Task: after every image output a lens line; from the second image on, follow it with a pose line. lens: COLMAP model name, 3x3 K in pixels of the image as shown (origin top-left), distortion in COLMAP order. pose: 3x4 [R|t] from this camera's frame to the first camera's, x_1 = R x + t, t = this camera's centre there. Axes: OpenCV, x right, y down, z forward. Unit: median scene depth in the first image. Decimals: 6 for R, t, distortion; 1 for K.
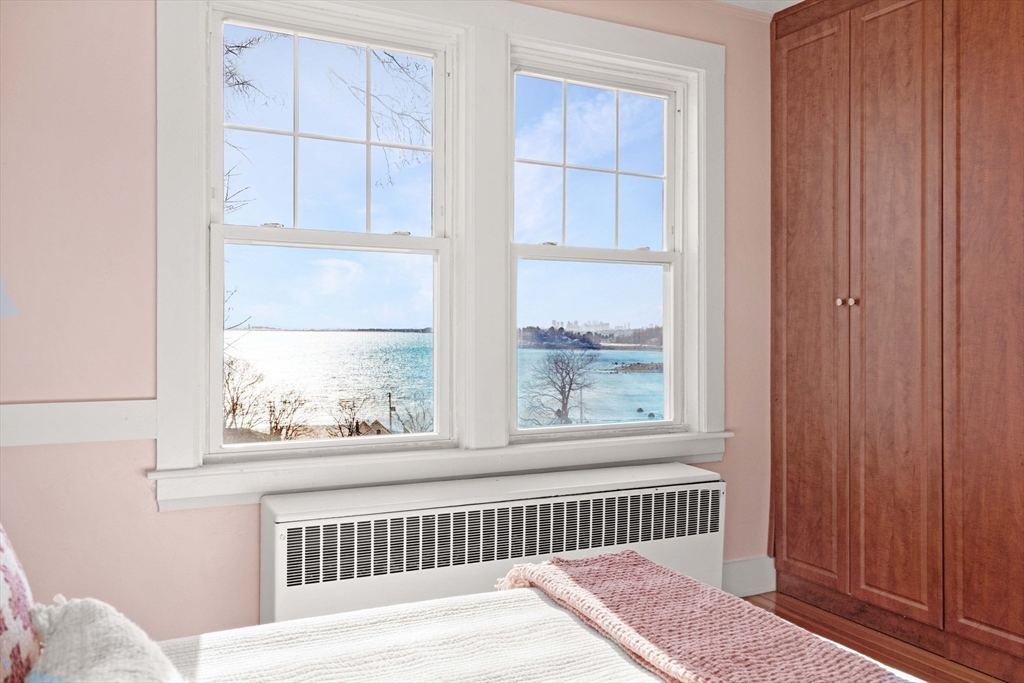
lens RADIAL K [[802.7, 0, 507.1], [0, 802.7, 315.4], [0, 0, 1]] dist [0.016863, 0.001971]
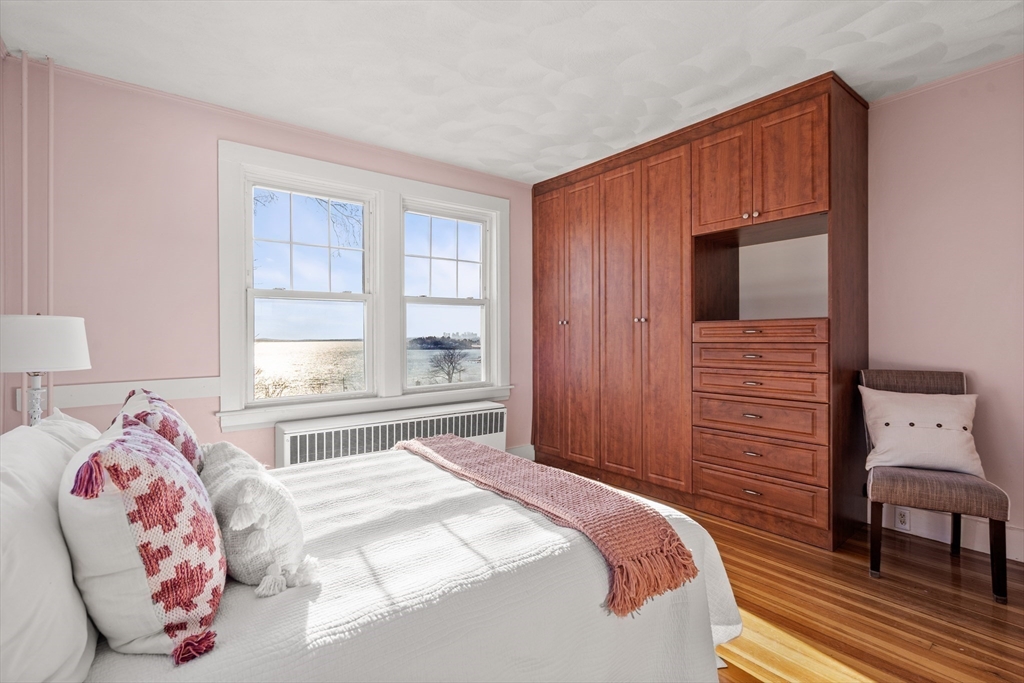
lens RADIAL K [[470.9, 0, 503.0], [0, 470.9, 319.5], [0, 0, 1]] dist [-0.008292, 0.001679]
pose [[0.983403, -0.011451, 0.181075, 0.037364], [0.015238, 0.999693, -0.019537, -0.003327], [-0.180796, 0.021972, 0.983275, -0.219748]]
